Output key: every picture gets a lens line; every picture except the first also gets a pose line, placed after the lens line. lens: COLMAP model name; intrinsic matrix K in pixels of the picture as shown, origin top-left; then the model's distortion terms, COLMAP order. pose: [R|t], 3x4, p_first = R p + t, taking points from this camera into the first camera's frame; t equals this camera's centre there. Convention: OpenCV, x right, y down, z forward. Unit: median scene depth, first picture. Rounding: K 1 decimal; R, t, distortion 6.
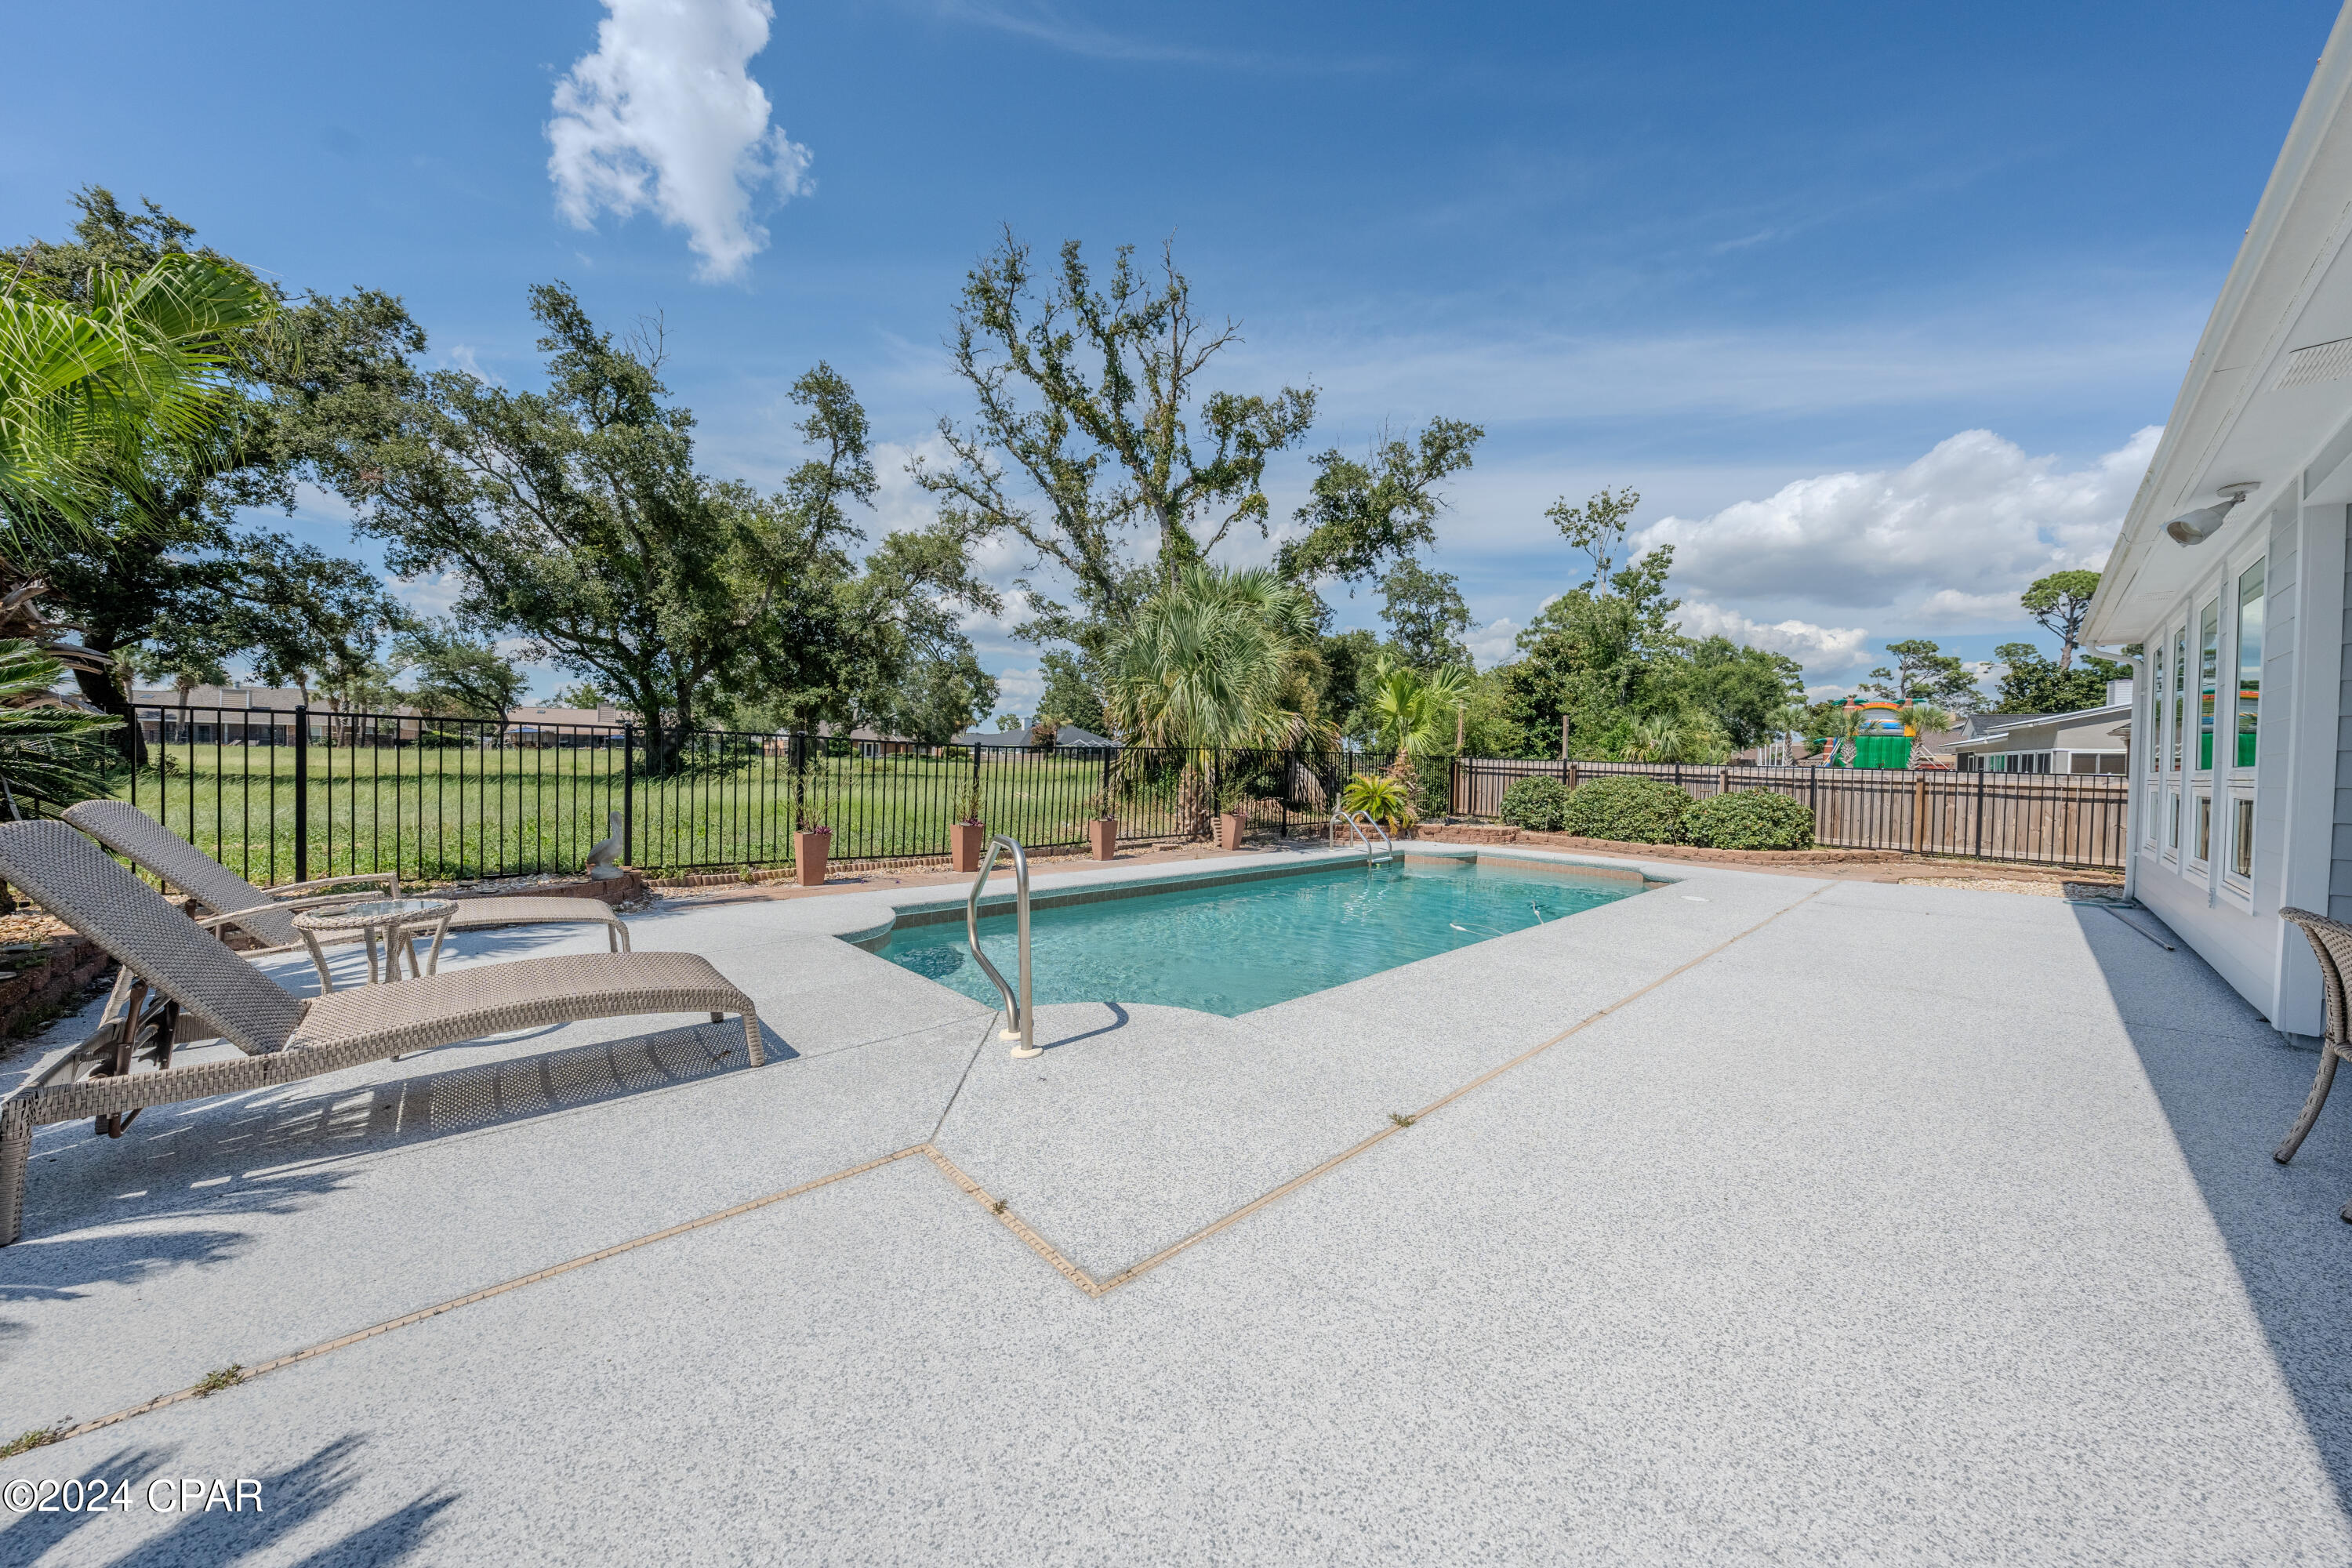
lens RADIAL K [[793.6, 0, 1177.4], [0, 793.6, 773.9], [0, 0, 1]] dist [-0.000270, 0.000046]
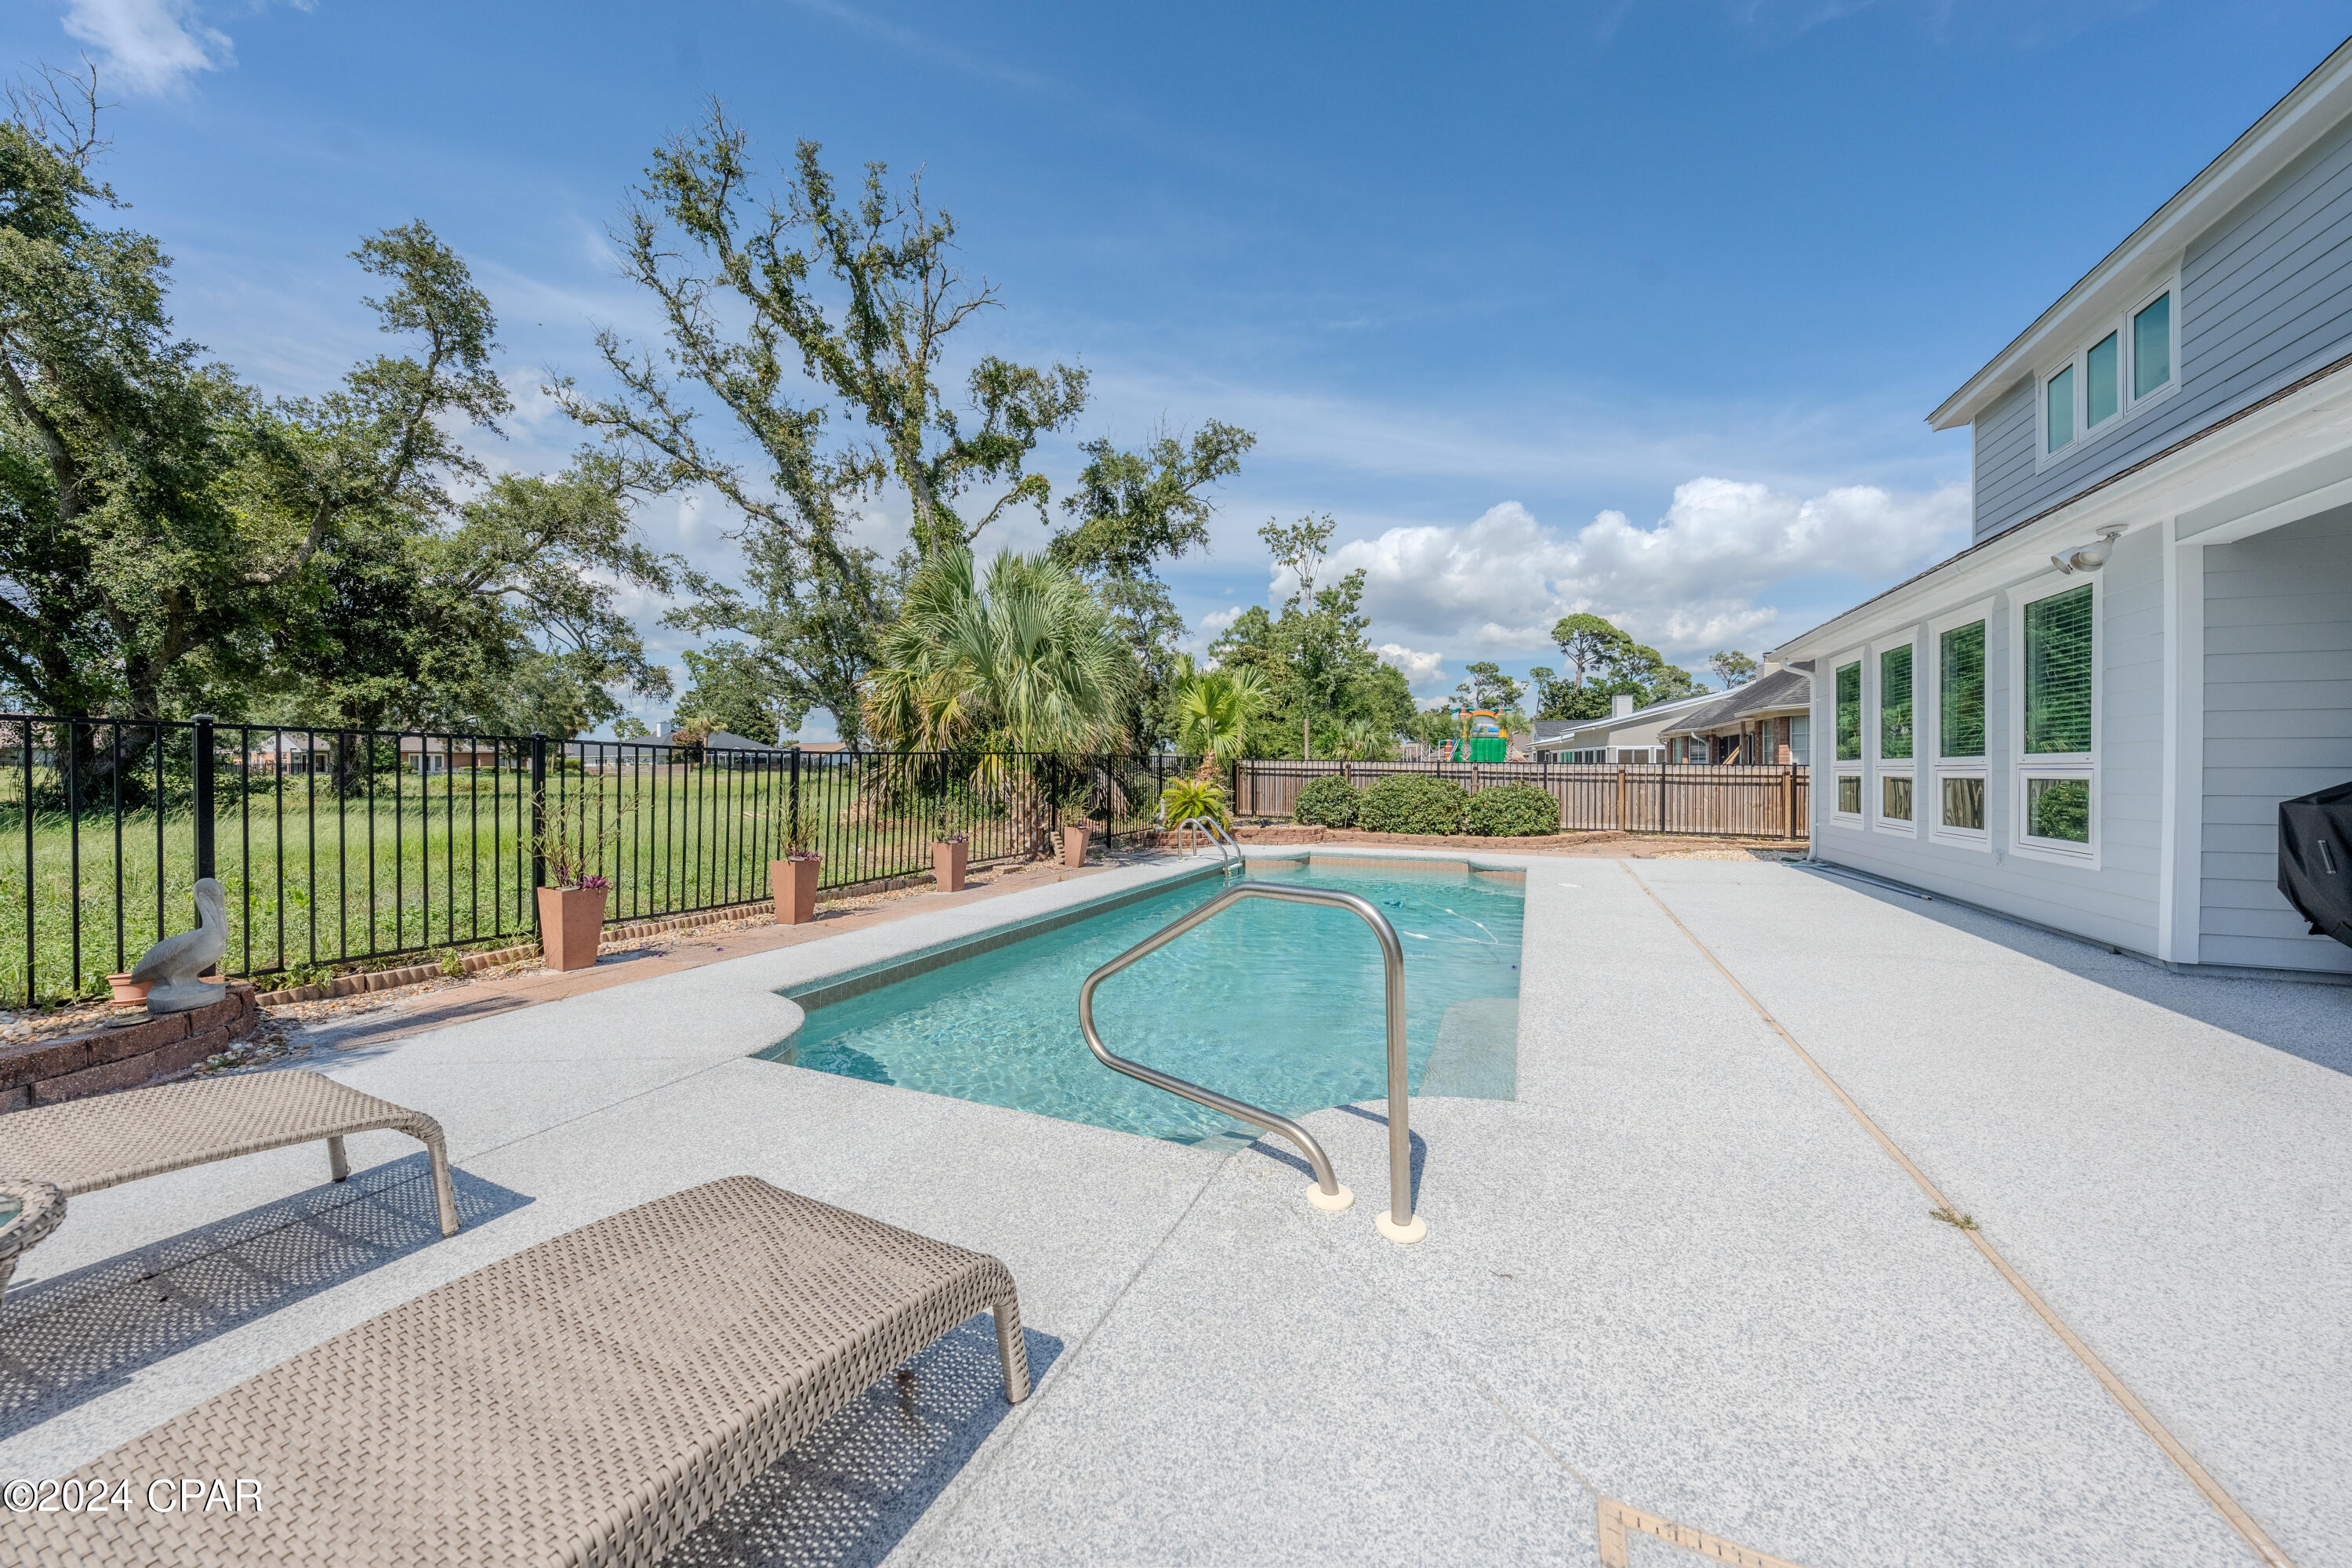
lens RADIAL K [[800.3, 0, 1176.0], [0, 800.3, 774.0], [0, 0, 1]] dist [-0.001276, 0.000283]
pose [[0.923933, -0.022828, 0.381874, -0.097305], [0.025640, 0.999669, -0.002275, -0.001686], [-0.381695, 0.011893, 0.924212, 0.079403]]
